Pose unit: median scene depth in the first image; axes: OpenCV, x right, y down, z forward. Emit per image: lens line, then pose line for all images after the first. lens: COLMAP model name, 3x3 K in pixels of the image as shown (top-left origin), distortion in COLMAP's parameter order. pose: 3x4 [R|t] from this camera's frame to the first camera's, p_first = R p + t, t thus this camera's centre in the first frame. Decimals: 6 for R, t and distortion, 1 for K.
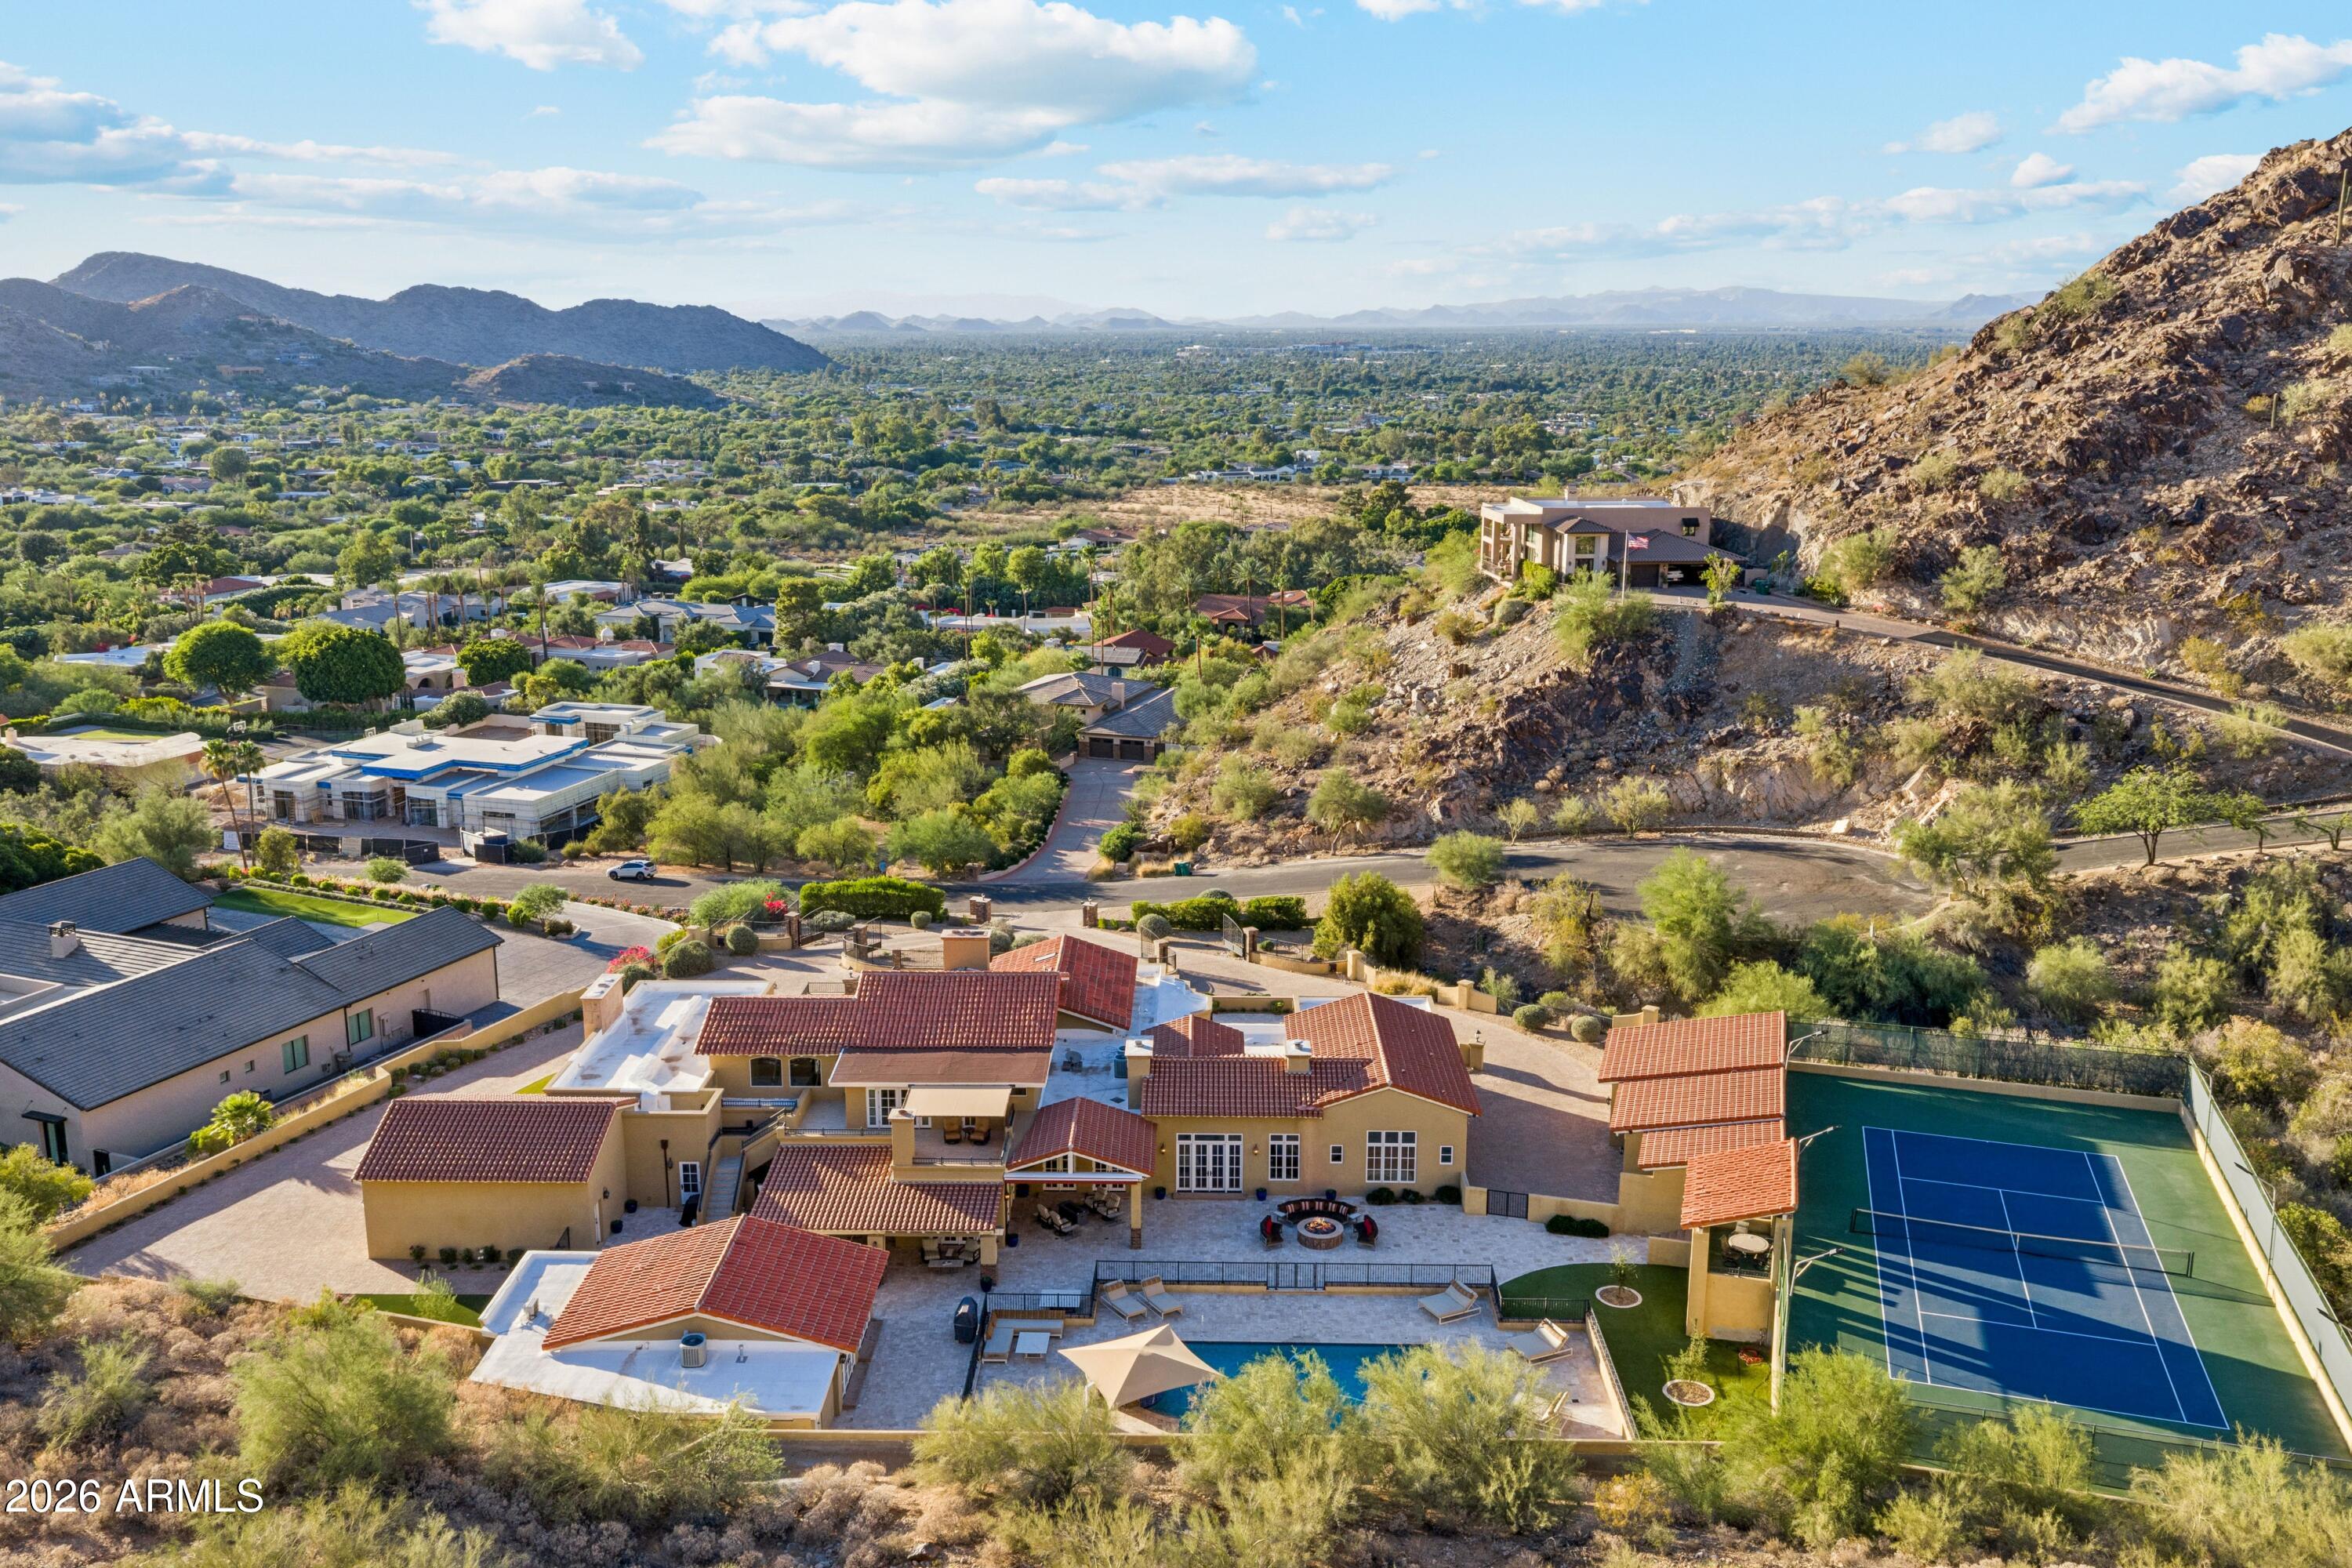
lens RADIAL K [[1952.8, 0, 1184.3], [0, 1952.8, 783.2], [0, 0, 1]] dist [0.033923, -0.047503]
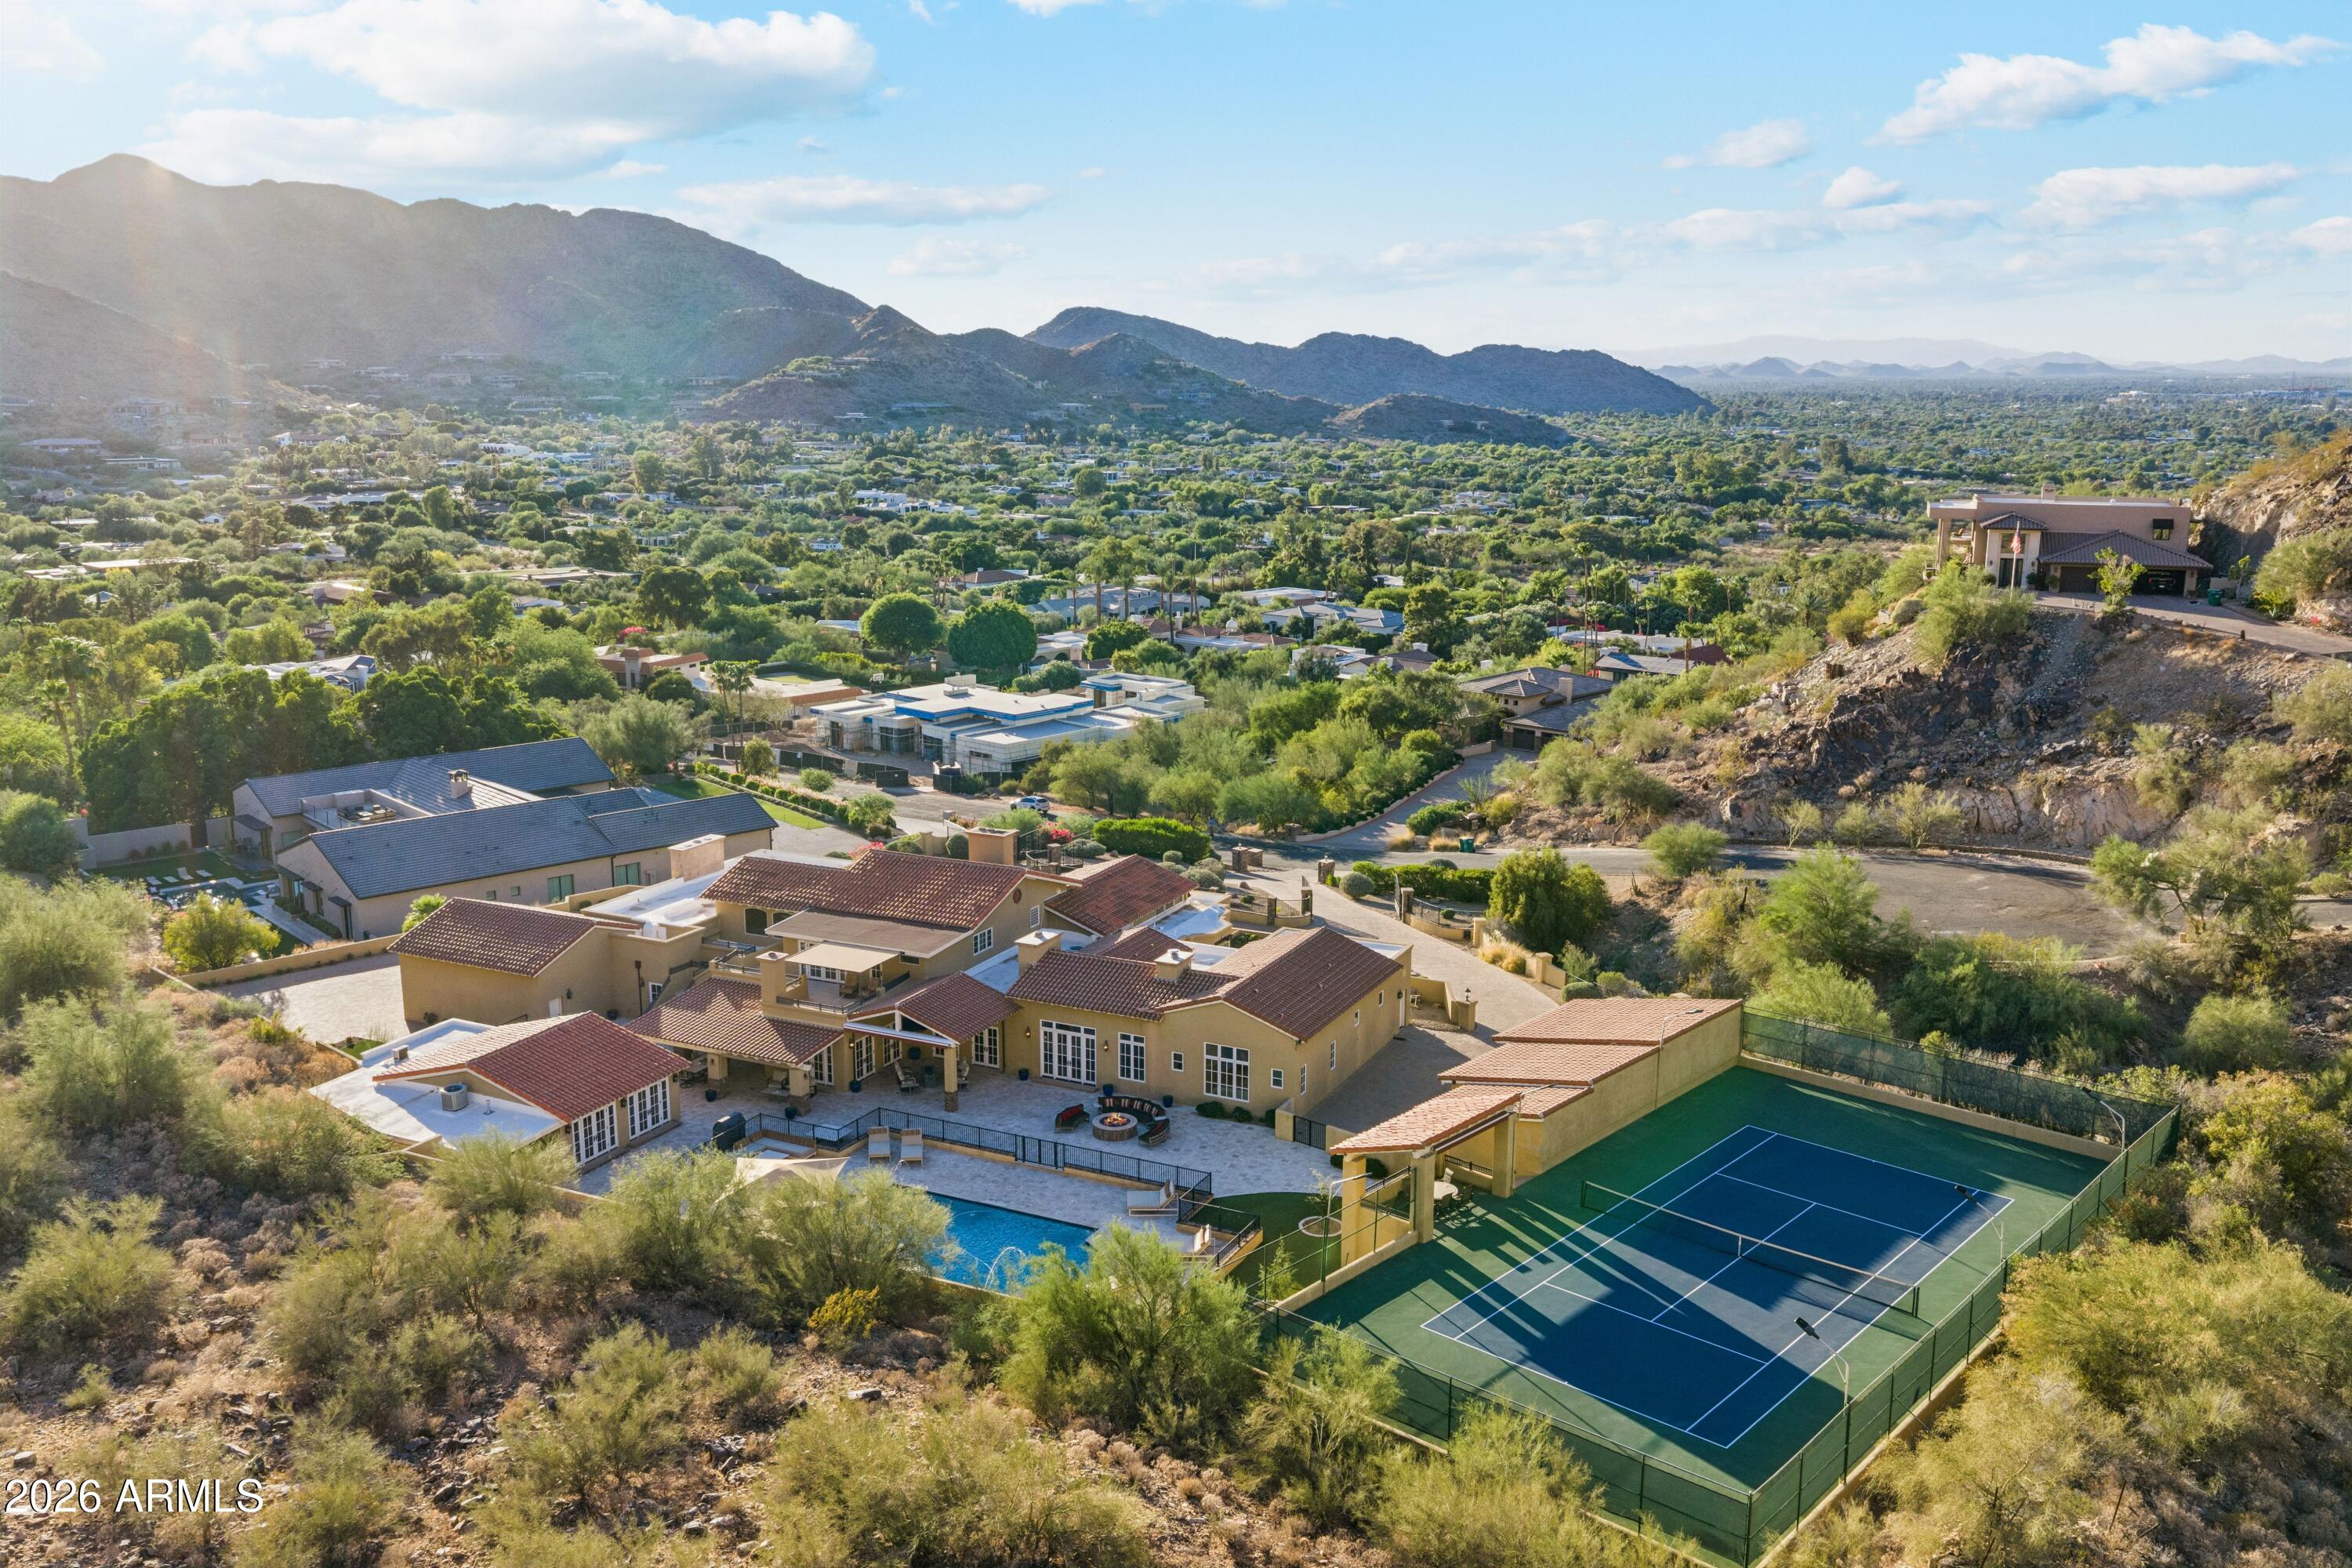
lens RADIAL K [[1940.4, 0, 1184.9], [0, 1940.4, 785.6], [0, 0, 1]] dist [0.041058, -0.063985]
pose [[0.906683, 0.088022, -0.412527, 0.261762], [-0.095901, 0.995390, 0.001612, 0.024956], [0.410767, 0.038100, 0.910944, 0.045284]]
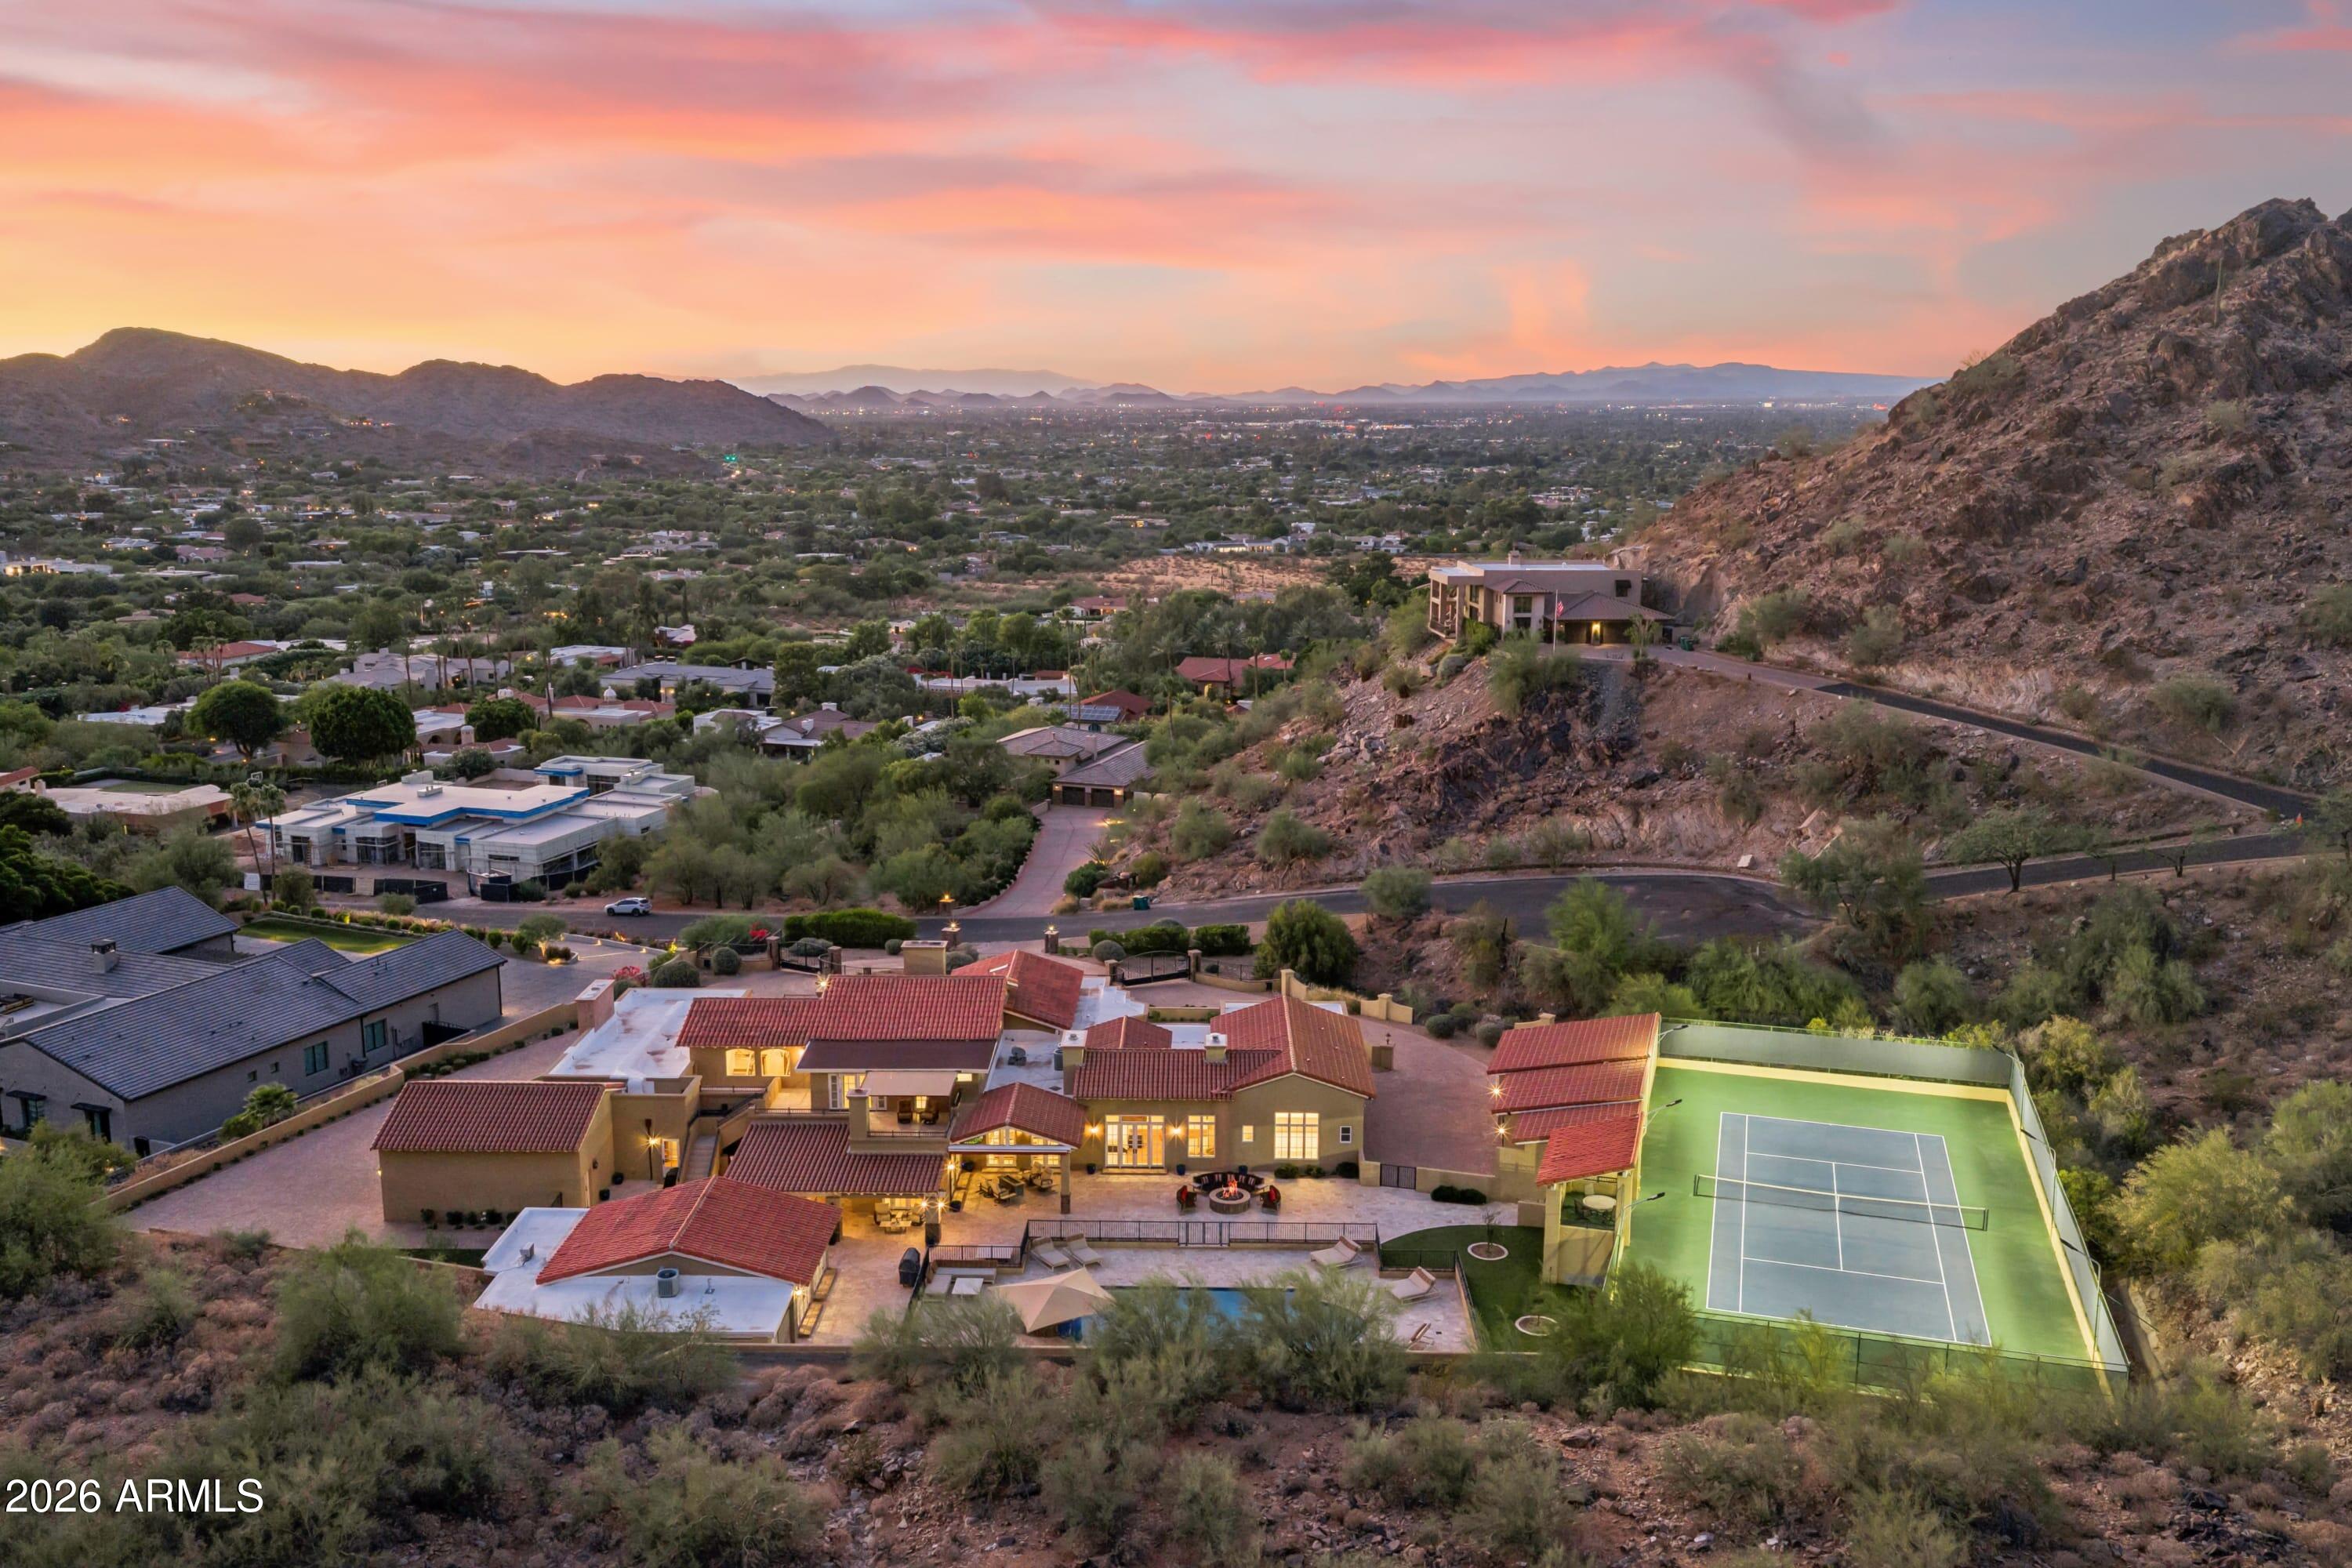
lens RADIAL K [[1940.4, 0, 1184.9], [0, 1940.4, 785.6], [0, 0, 1]] dist [0.041058, -0.063985]
pose [[0.999999, 0.001122, -0.000123, 0.022564], [-0.001126, 0.999411, -0.034311, 0.015458], [0.000085, 0.034311, 0.999411, -0.065403]]
